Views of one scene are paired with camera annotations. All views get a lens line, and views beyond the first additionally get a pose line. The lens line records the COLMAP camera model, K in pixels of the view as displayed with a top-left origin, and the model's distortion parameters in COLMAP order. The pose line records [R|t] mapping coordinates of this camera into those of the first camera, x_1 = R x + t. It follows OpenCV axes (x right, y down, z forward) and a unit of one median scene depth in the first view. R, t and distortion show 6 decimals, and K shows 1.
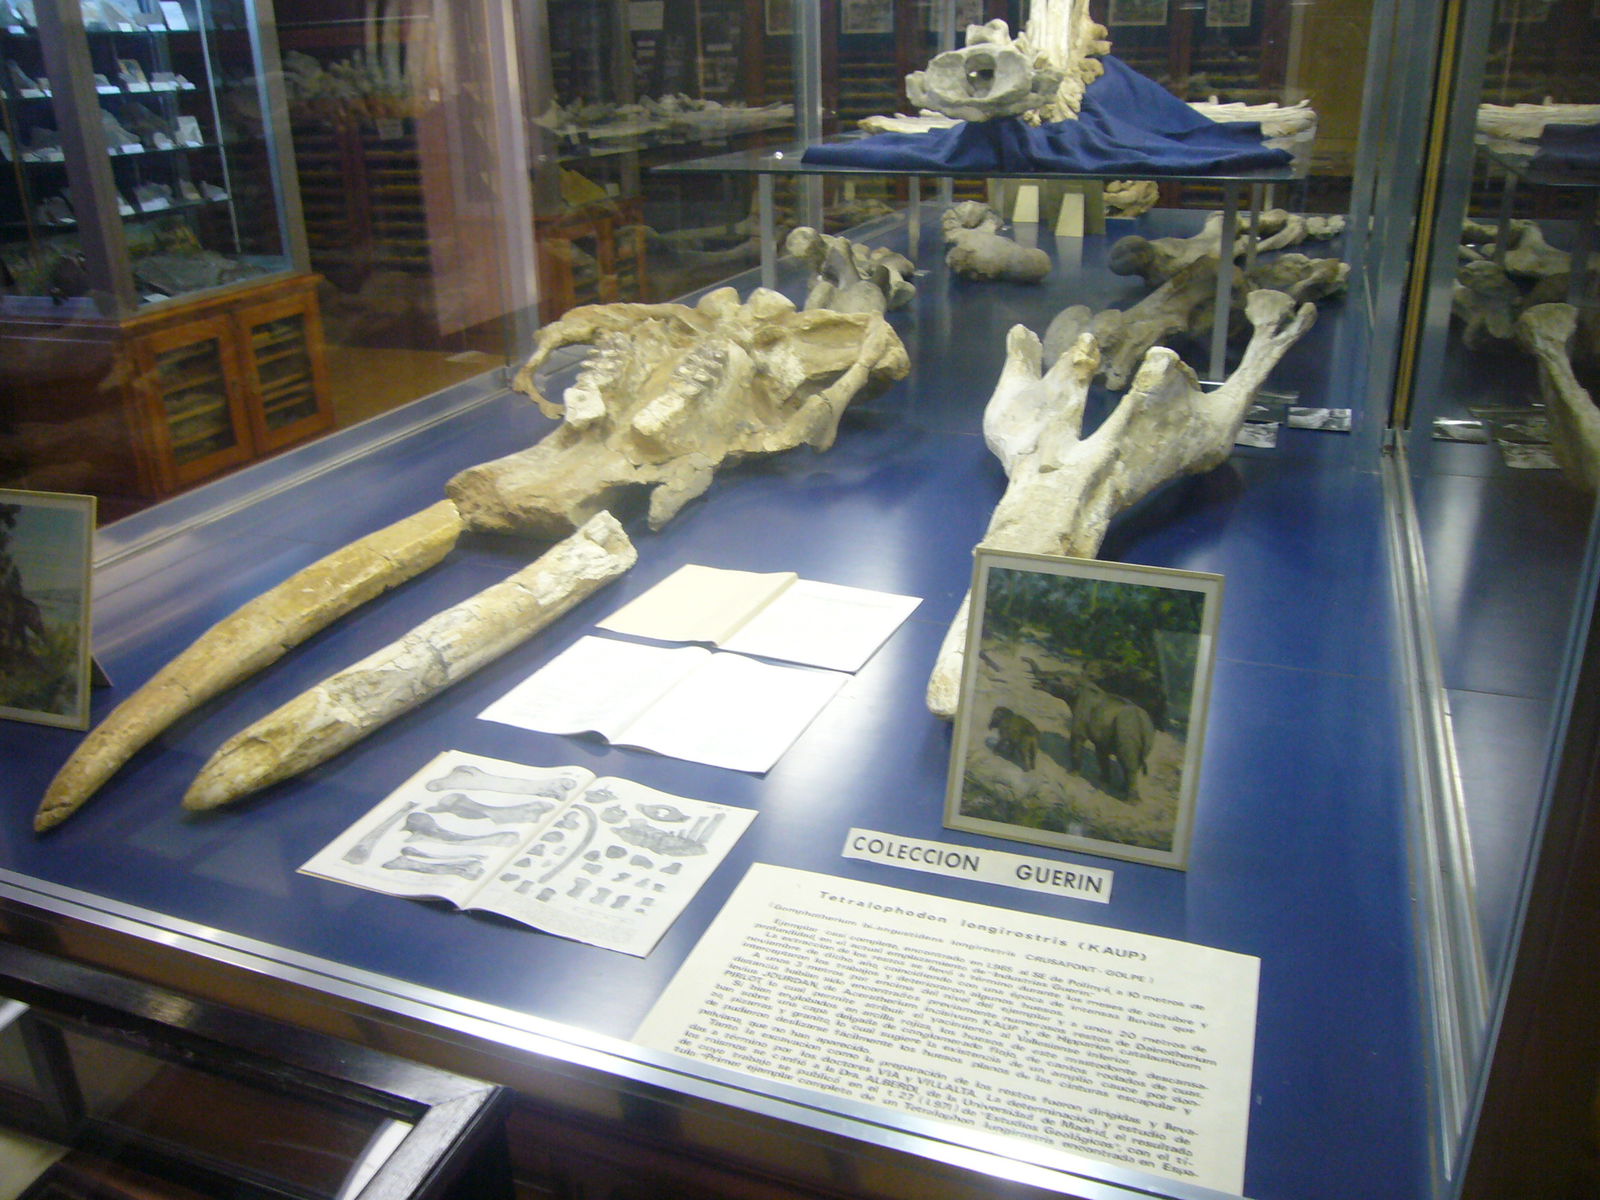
lens RADIAL K [[1349.1, 0, 800.0], [0, 1349.1, 600.0], [0, 0, 1]] dist [-0.093353, 0.052565]
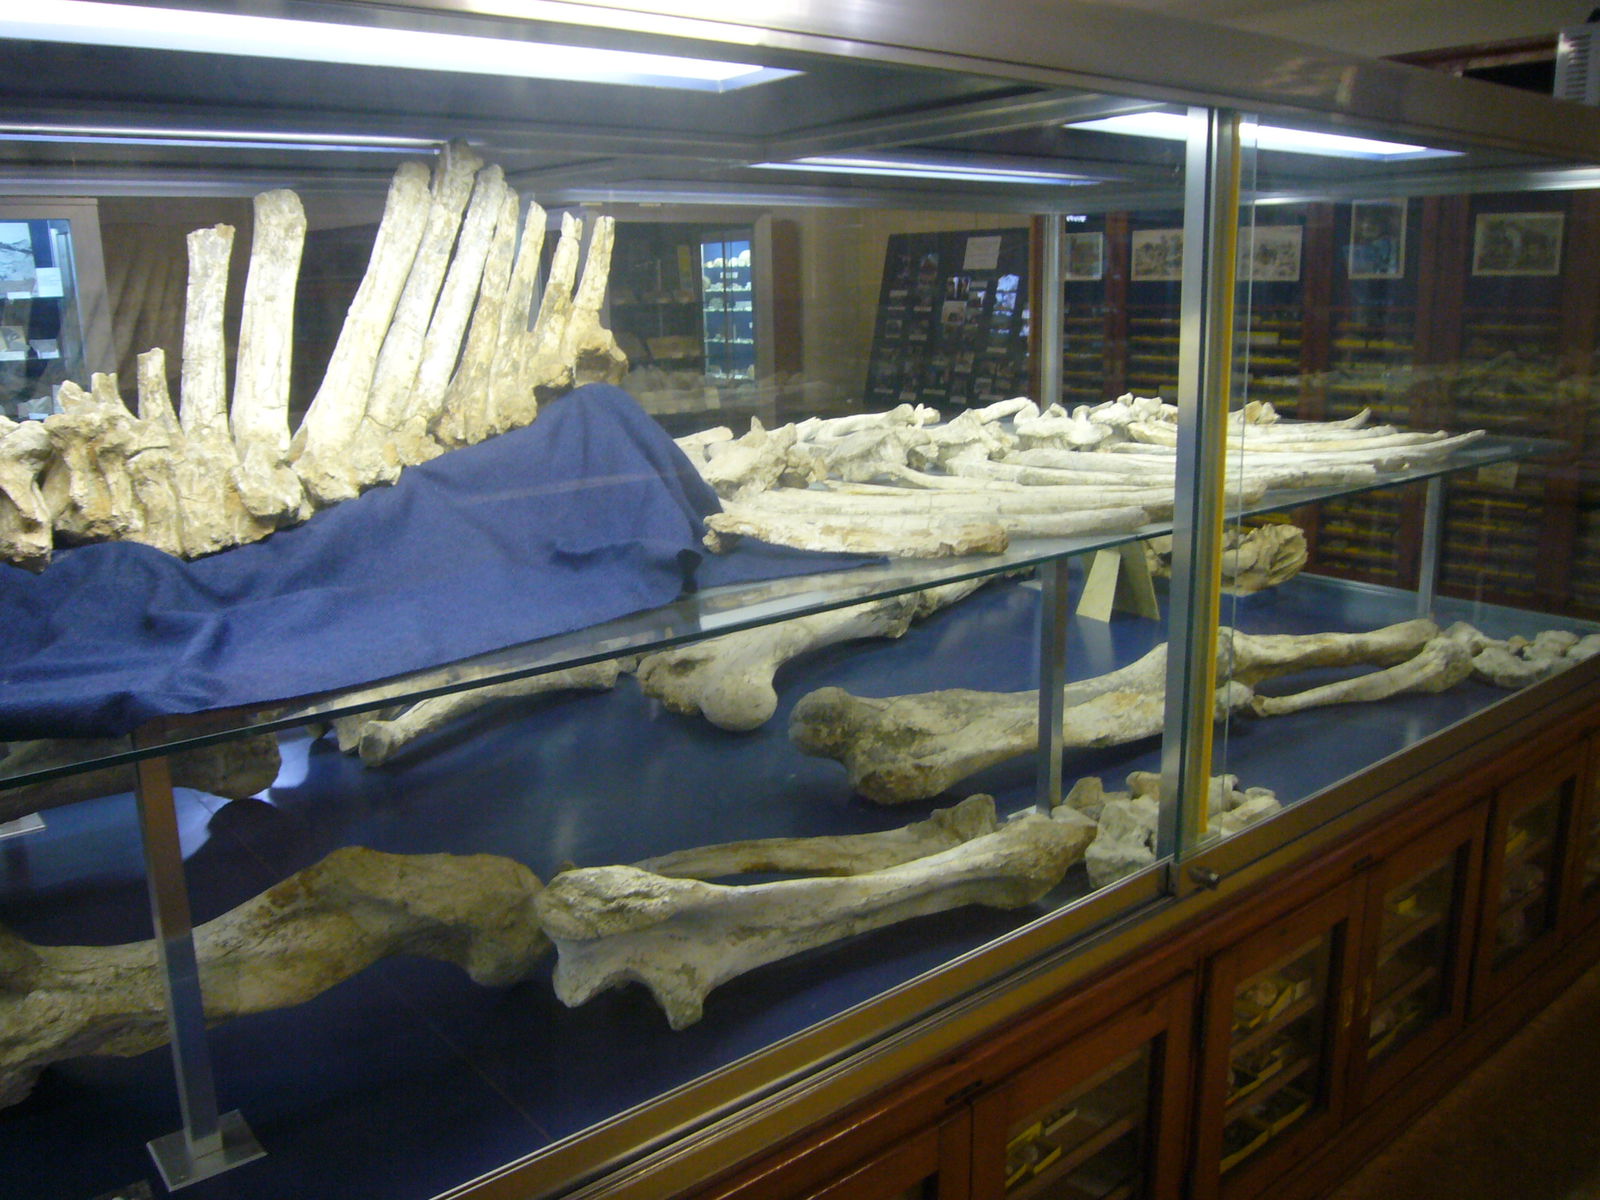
lens RADIAL K [[1349.1, 0, 800.0], [0, 1349.1, 600.0], [0, 0, 1]] dist [-0.093353, 0.052565]
pose [[0.867598, 0.119736, -0.482635, 0.880025], [-0.188605, 0.977292, -0.096587, -0.443653], [0.460110, 0.174826, 0.870480, 0.889562]]
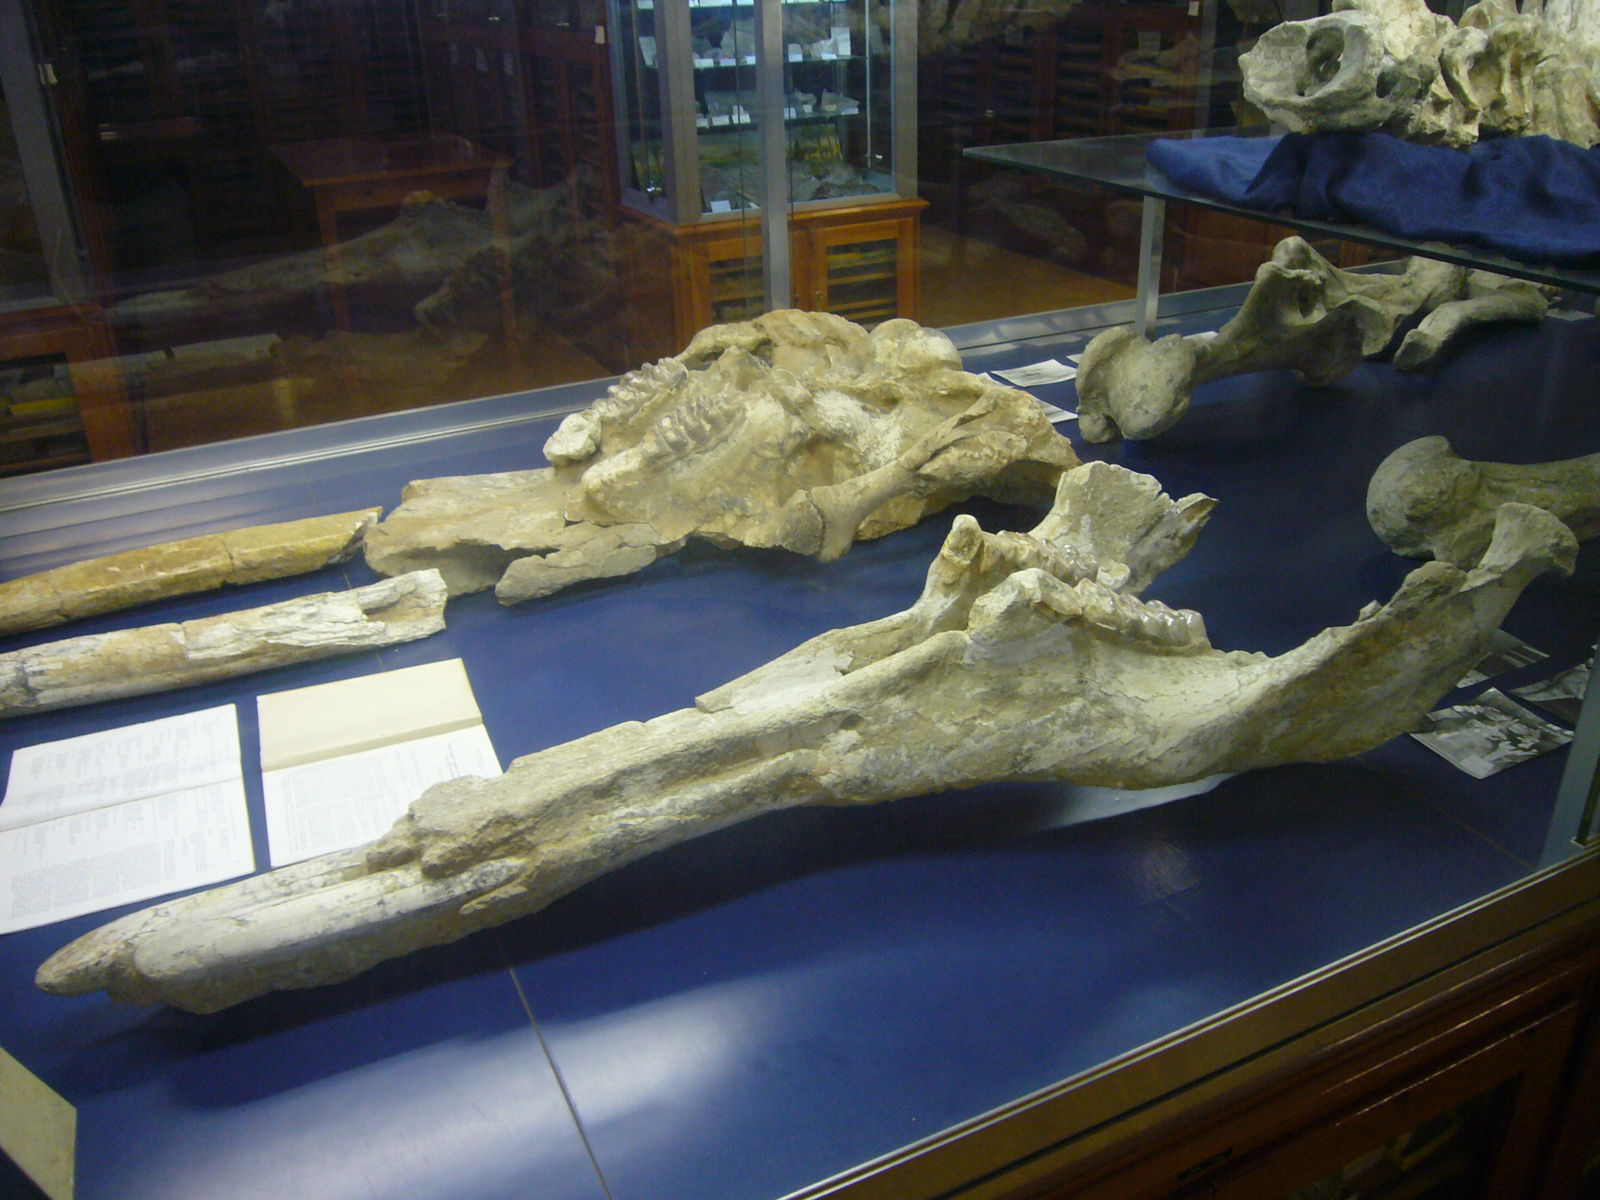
lens RADIAL K [[1349.1, 0, 800.0], [0, 1349.1, 600.0], [0, 0, 1]] dist [-0.093353, 0.052565]
pose [[0.719411, 0.304808, -0.624132, 0.524493], [-0.252077, 0.951879, 0.174311, -0.233987], [0.647229, 0.031928, 0.761627, 0.432484]]
